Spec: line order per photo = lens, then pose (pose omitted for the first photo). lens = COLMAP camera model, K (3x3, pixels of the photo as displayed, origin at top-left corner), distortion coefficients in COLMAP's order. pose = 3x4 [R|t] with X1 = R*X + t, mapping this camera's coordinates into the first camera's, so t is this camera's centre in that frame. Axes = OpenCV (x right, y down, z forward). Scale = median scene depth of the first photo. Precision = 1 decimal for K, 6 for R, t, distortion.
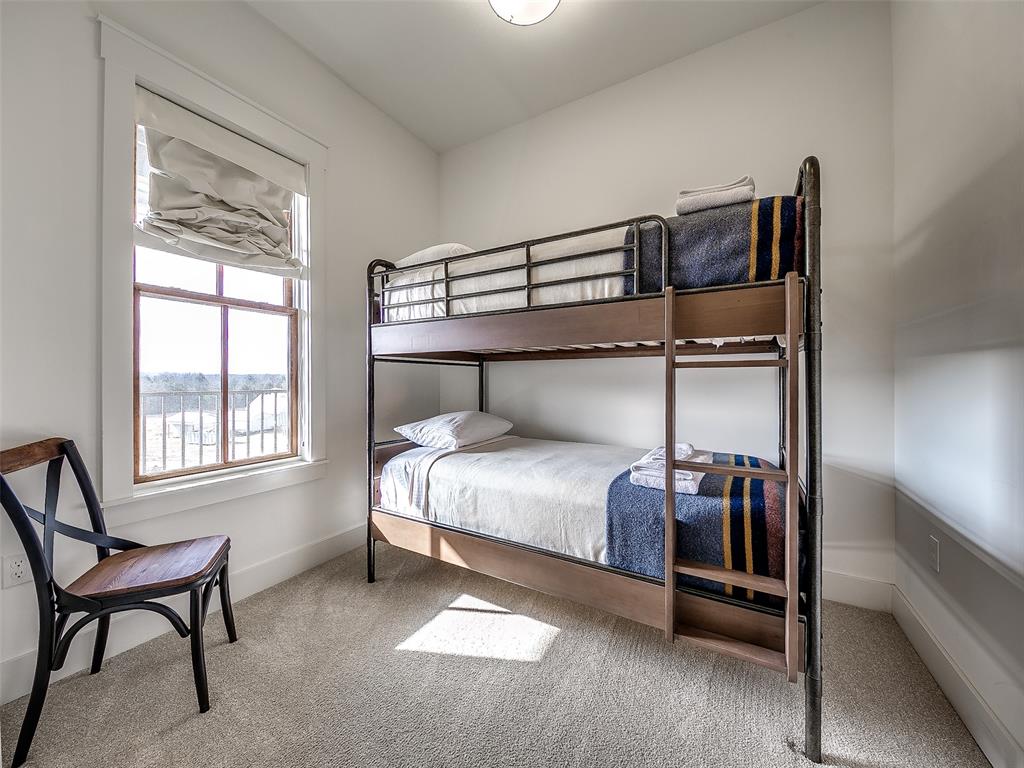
lens RADIAL K [[385.3, 0, 511.3], [0, 385.3, 387.4], [0, 0, 1]] dist [0.011351, -0.008952]
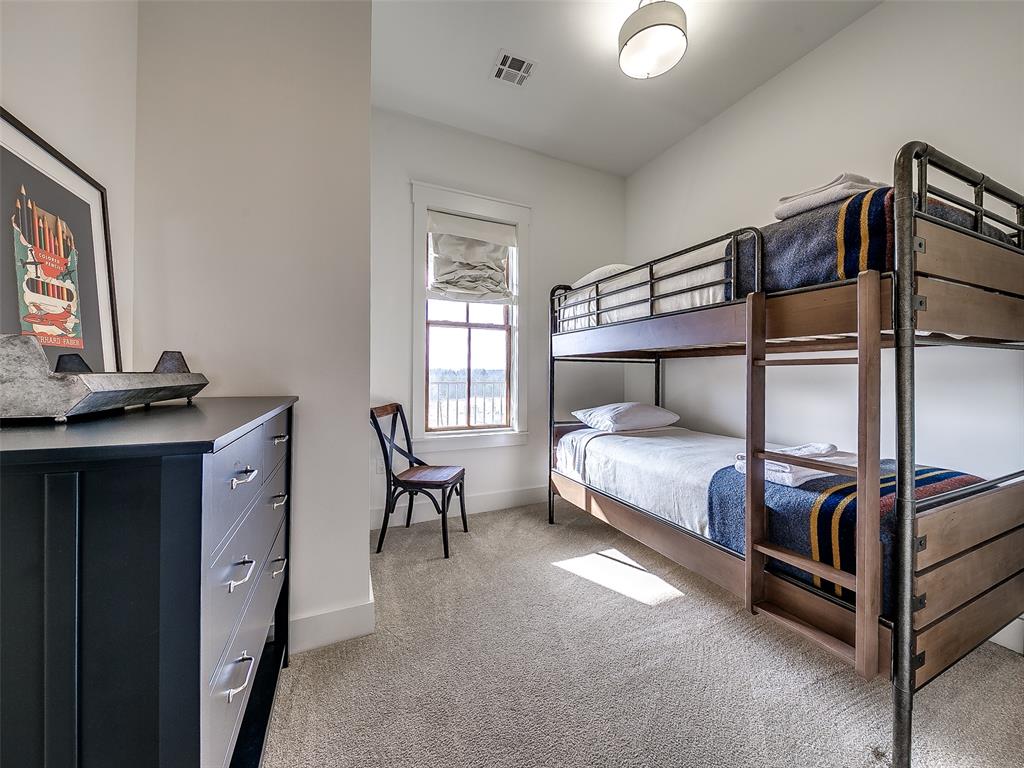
lens RADIAL K [[385.3, 0, 511.3], [0, 385.3, 387.4], [0, 0, 1]] dist [0.011351, -0.008952]
pose [[0.817580, 0.024307, -0.575302, 0.392219], [-0.016562, 0.999688, 0.018701, 0.001961], [0.575577, -0.005761, 0.817727, -0.250141]]
